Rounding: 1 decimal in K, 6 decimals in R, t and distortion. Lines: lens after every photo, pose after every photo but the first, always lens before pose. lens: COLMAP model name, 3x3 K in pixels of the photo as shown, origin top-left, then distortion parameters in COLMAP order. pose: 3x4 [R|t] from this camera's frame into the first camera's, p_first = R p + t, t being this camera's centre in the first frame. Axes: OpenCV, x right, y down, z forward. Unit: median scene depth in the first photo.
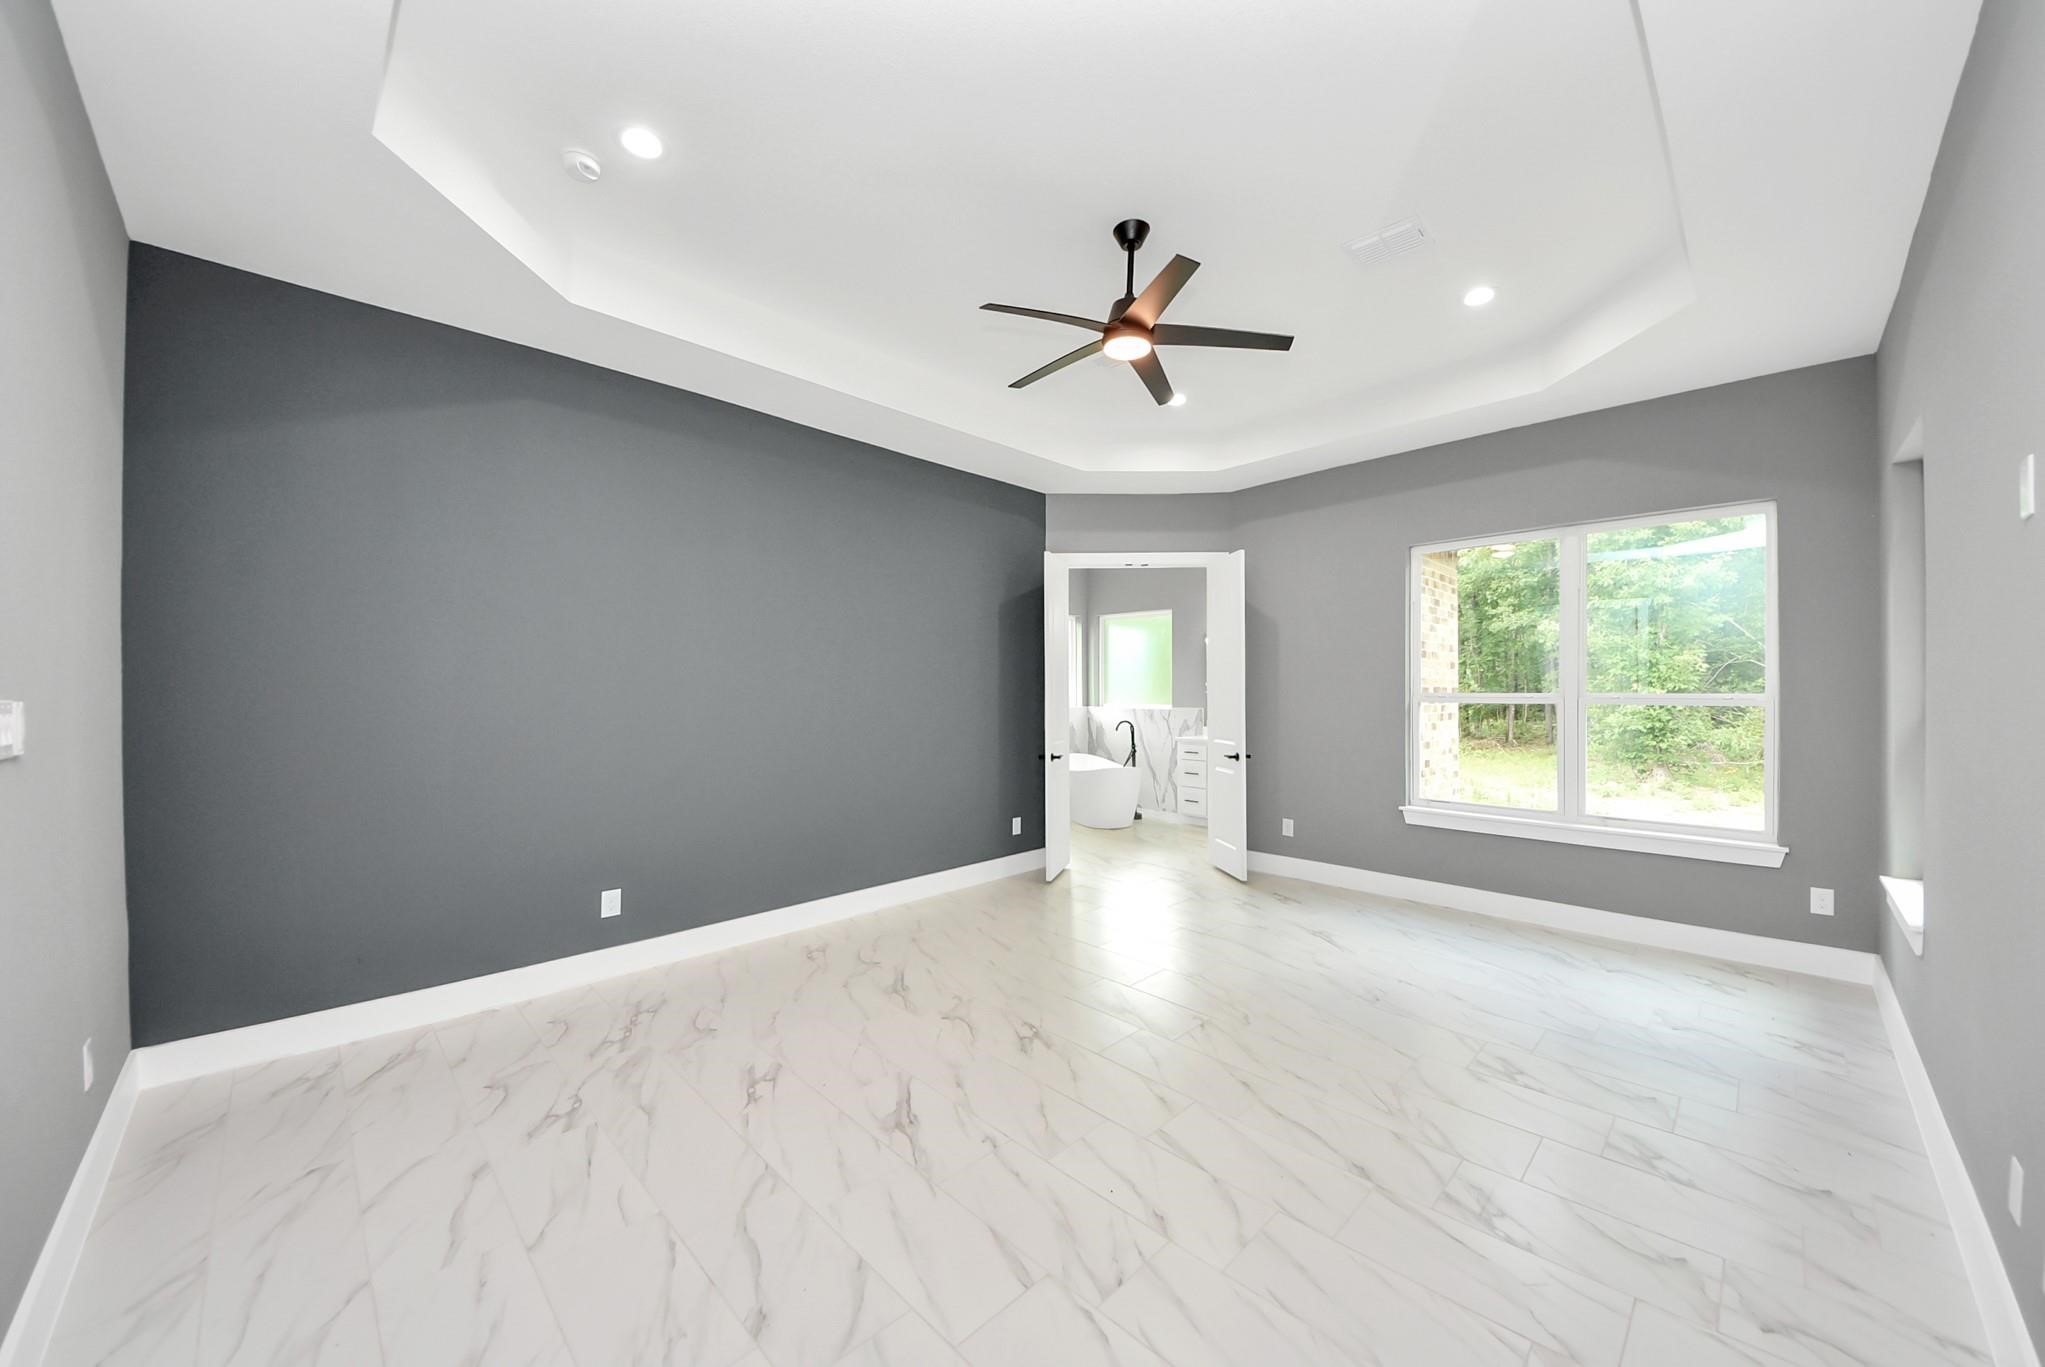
lens RADIAL K [[742.2, 0, 1022.5], [0, 742.2, 683.5], [0, 0, 1]] dist [0.001865, 0.000033]
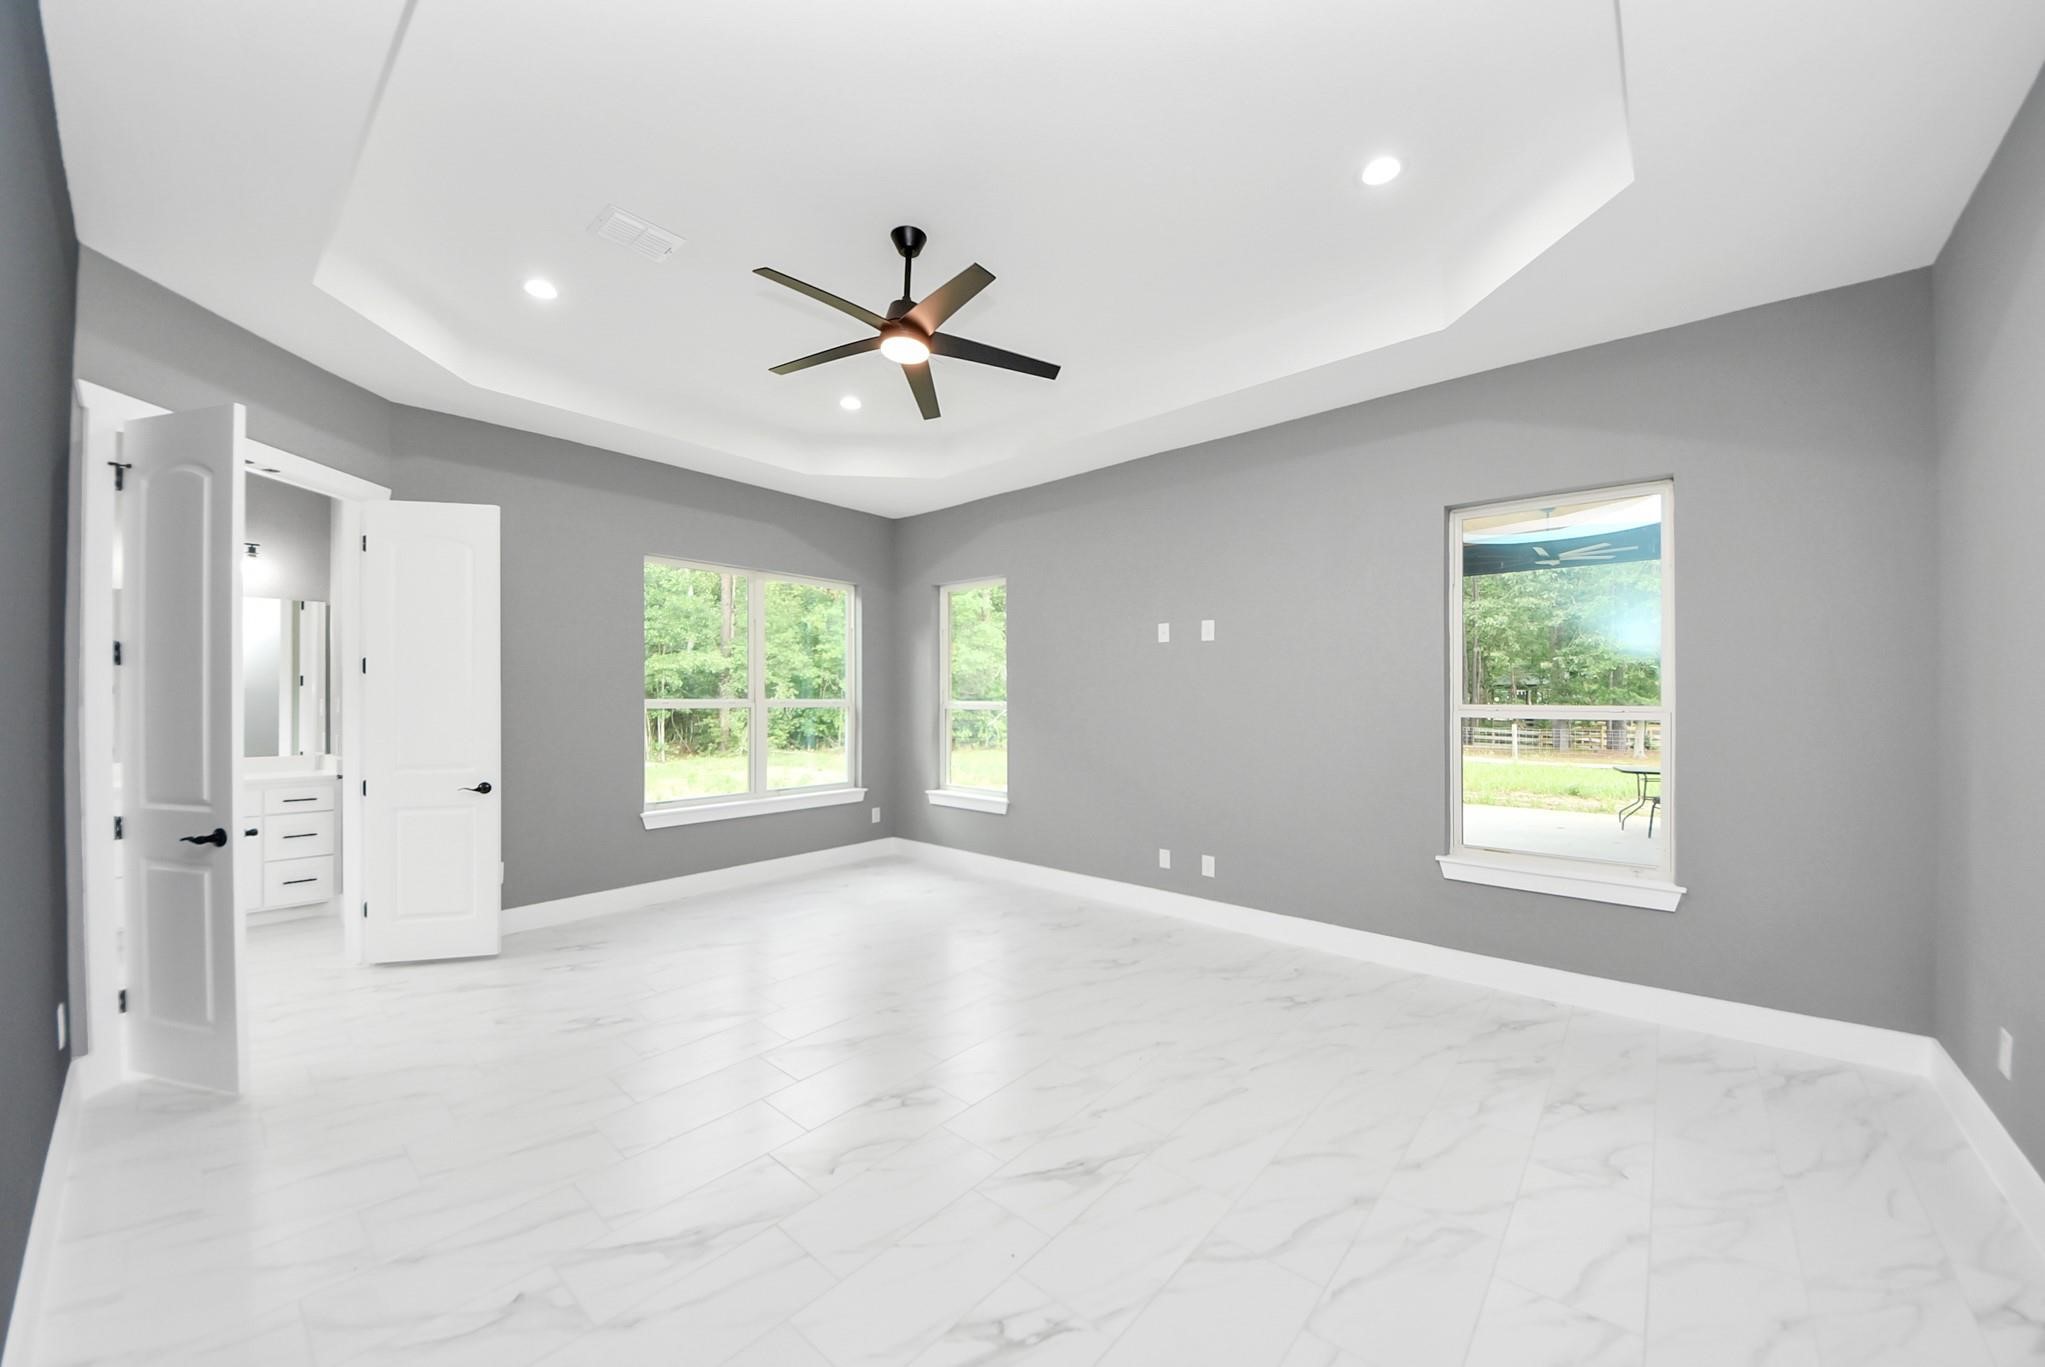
lens RADIAL K [[768.1, 0, 1027.2], [0, 768.1, 682.1], [0, 0, 1]] dist [-0.000267, -0.000120]
pose [[-0.096045, 0.018852, 0.995198, -0.433094], [-0.003924, 0.999806, -0.019318, 0.006507], [-0.995369, -0.005761, -0.095952, 0.458878]]
